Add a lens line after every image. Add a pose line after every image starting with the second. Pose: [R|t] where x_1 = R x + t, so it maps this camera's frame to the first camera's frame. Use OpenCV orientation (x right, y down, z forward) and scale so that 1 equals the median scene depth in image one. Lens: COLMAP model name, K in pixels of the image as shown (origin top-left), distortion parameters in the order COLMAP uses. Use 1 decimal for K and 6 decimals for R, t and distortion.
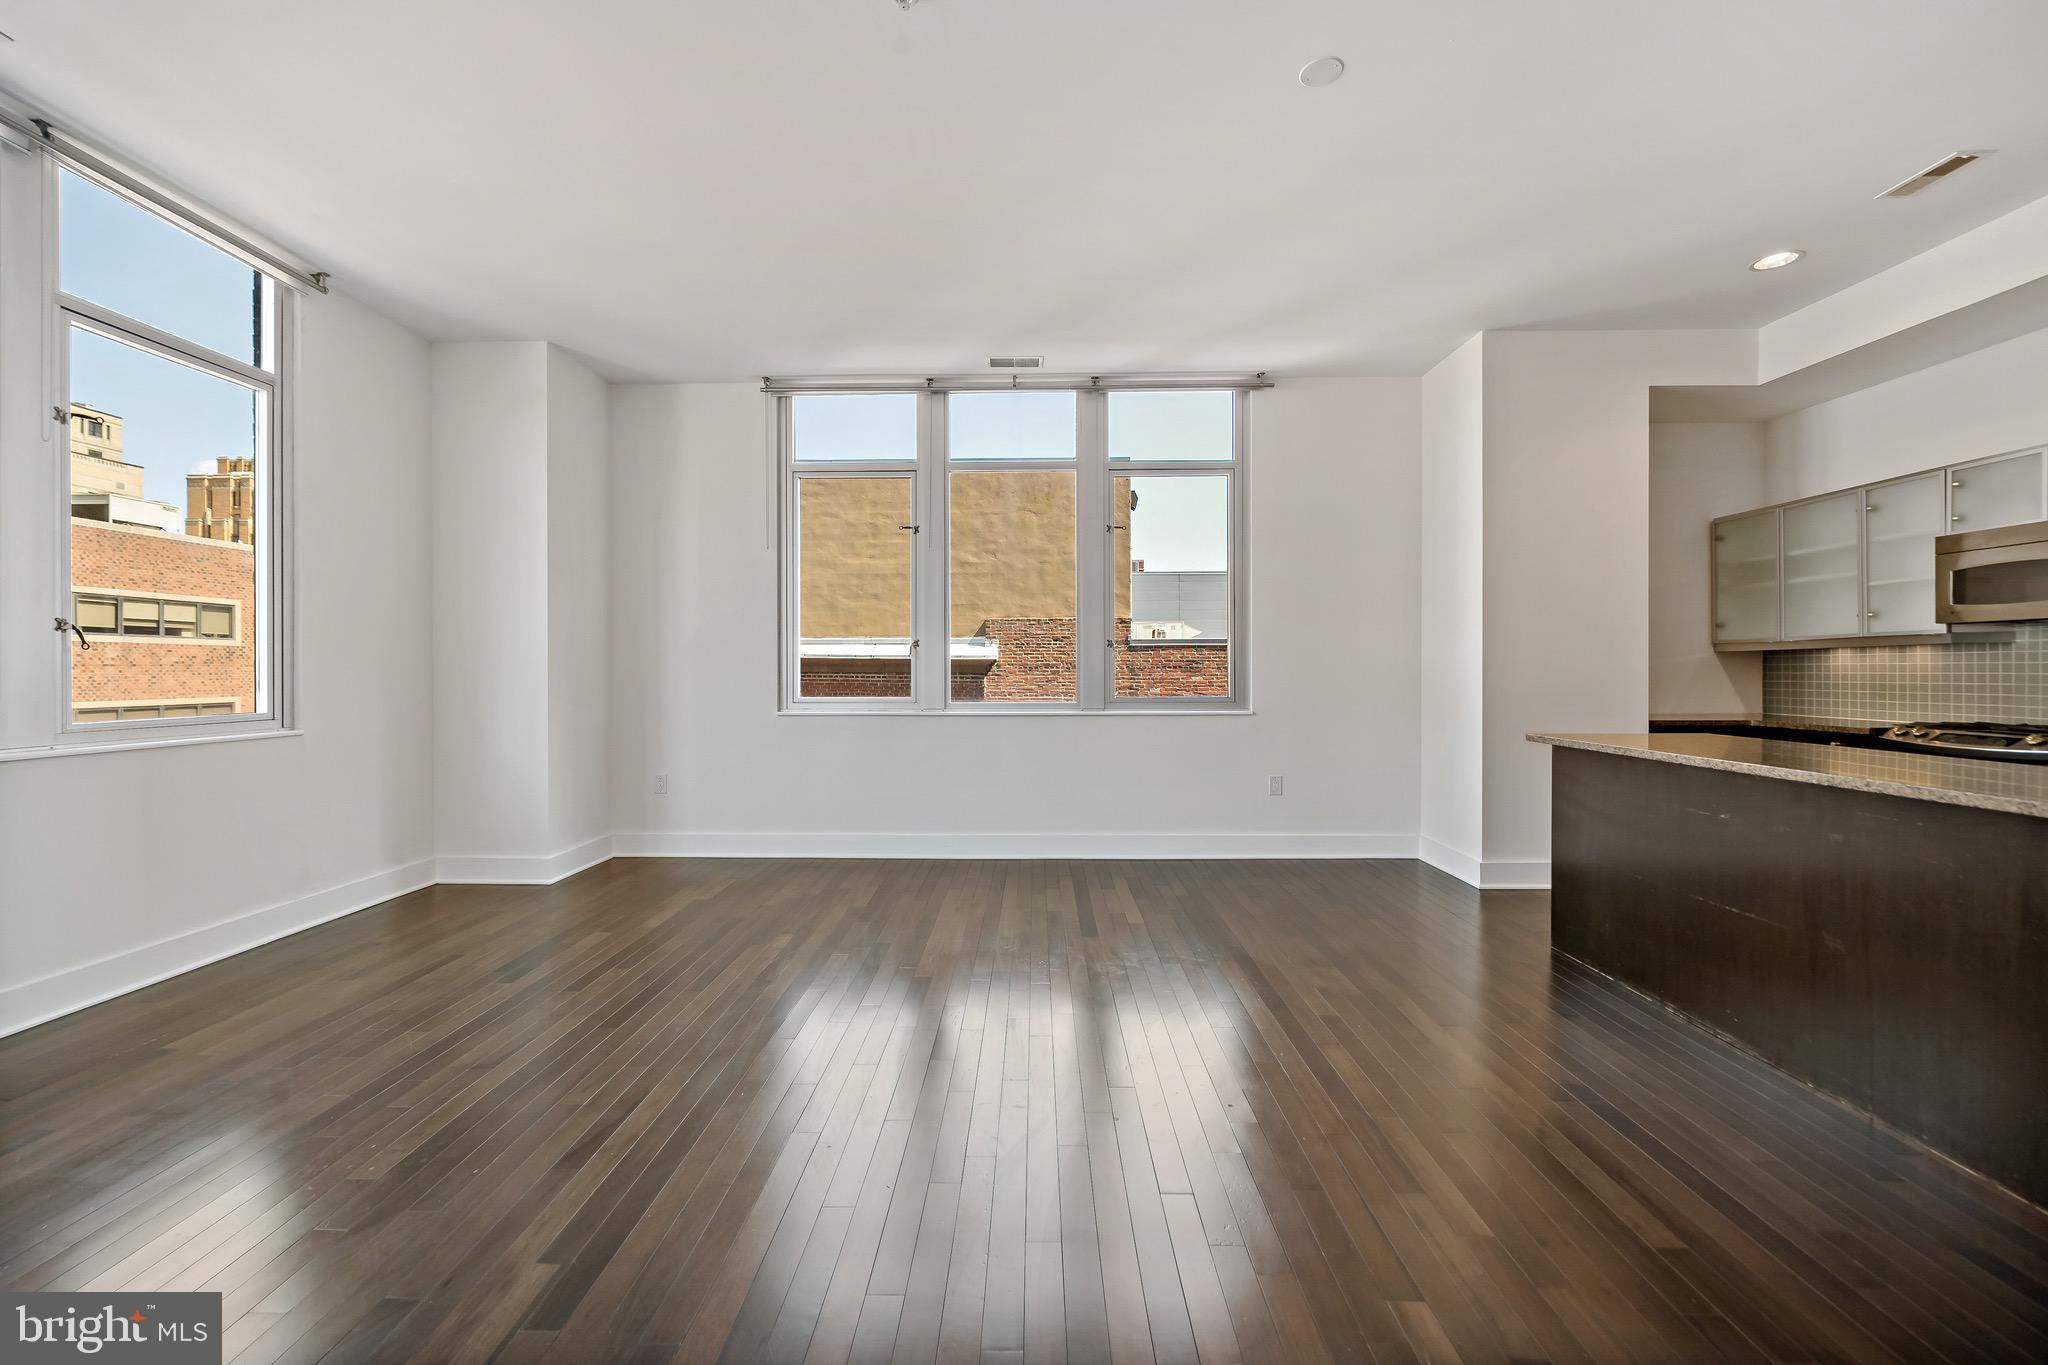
lens RADIAL K [[810.9, 0, 1008.9], [0, 810.9, 672.5], [0, 0, 1]] dist [0.000777, 0.000007]
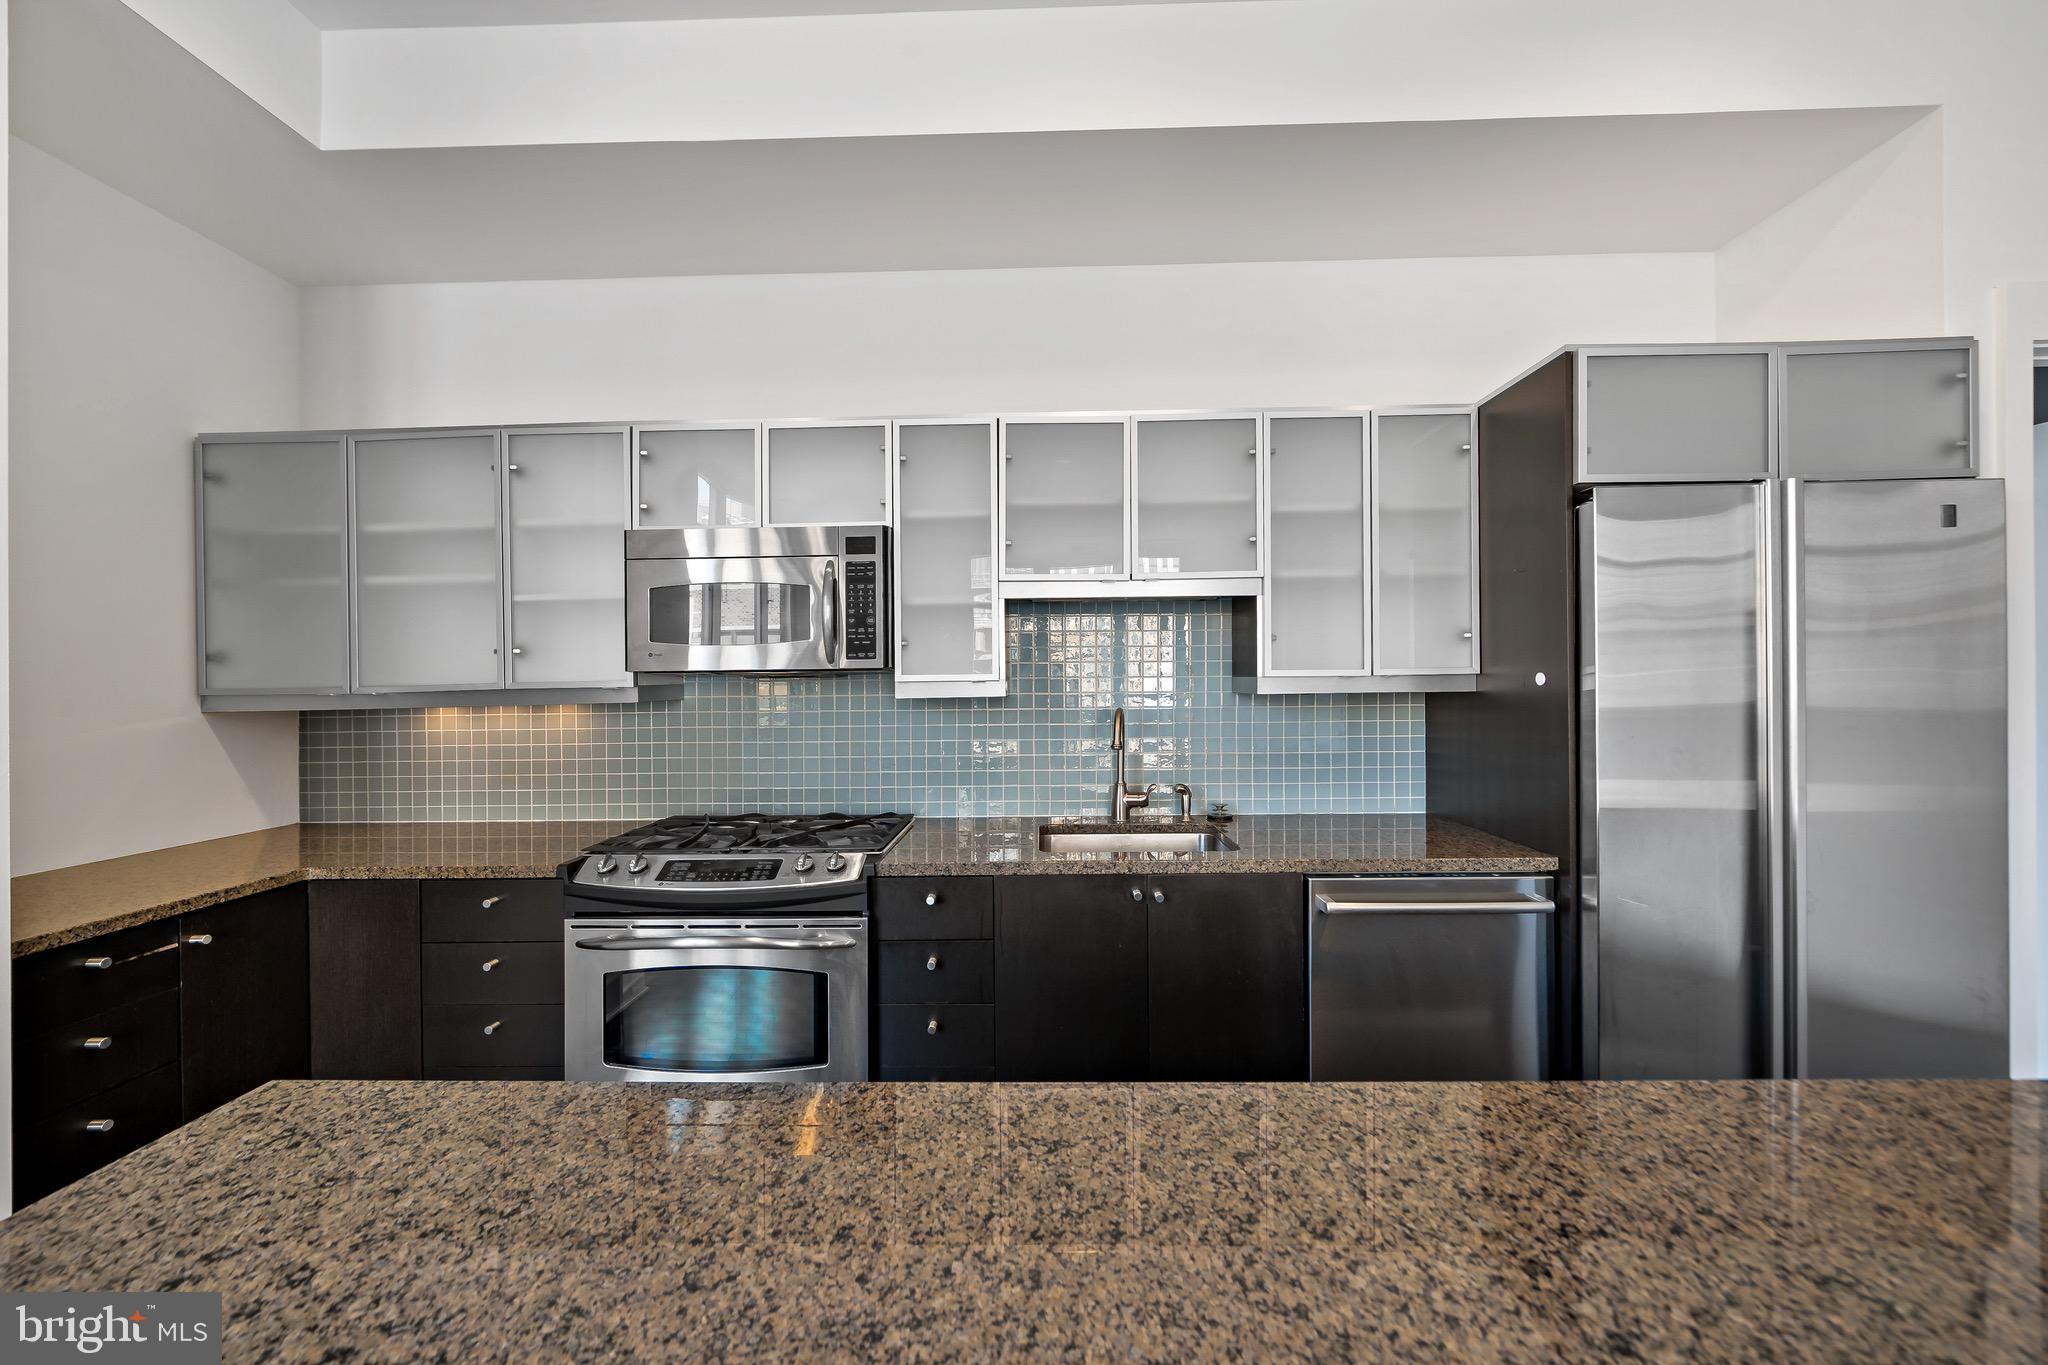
lens RADIAL K [[767.9, 0, 1031.8], [0, 767.9, 675.1], [0, 0, 1]] dist [-0.000848, -0.000182]
pose [[-0.008766, 0.007784, 0.999931, 0.470840], [0.019161, 0.999787, -0.007615, -0.039751], [-0.999778, 0.019093, -0.008913, 0.587868]]
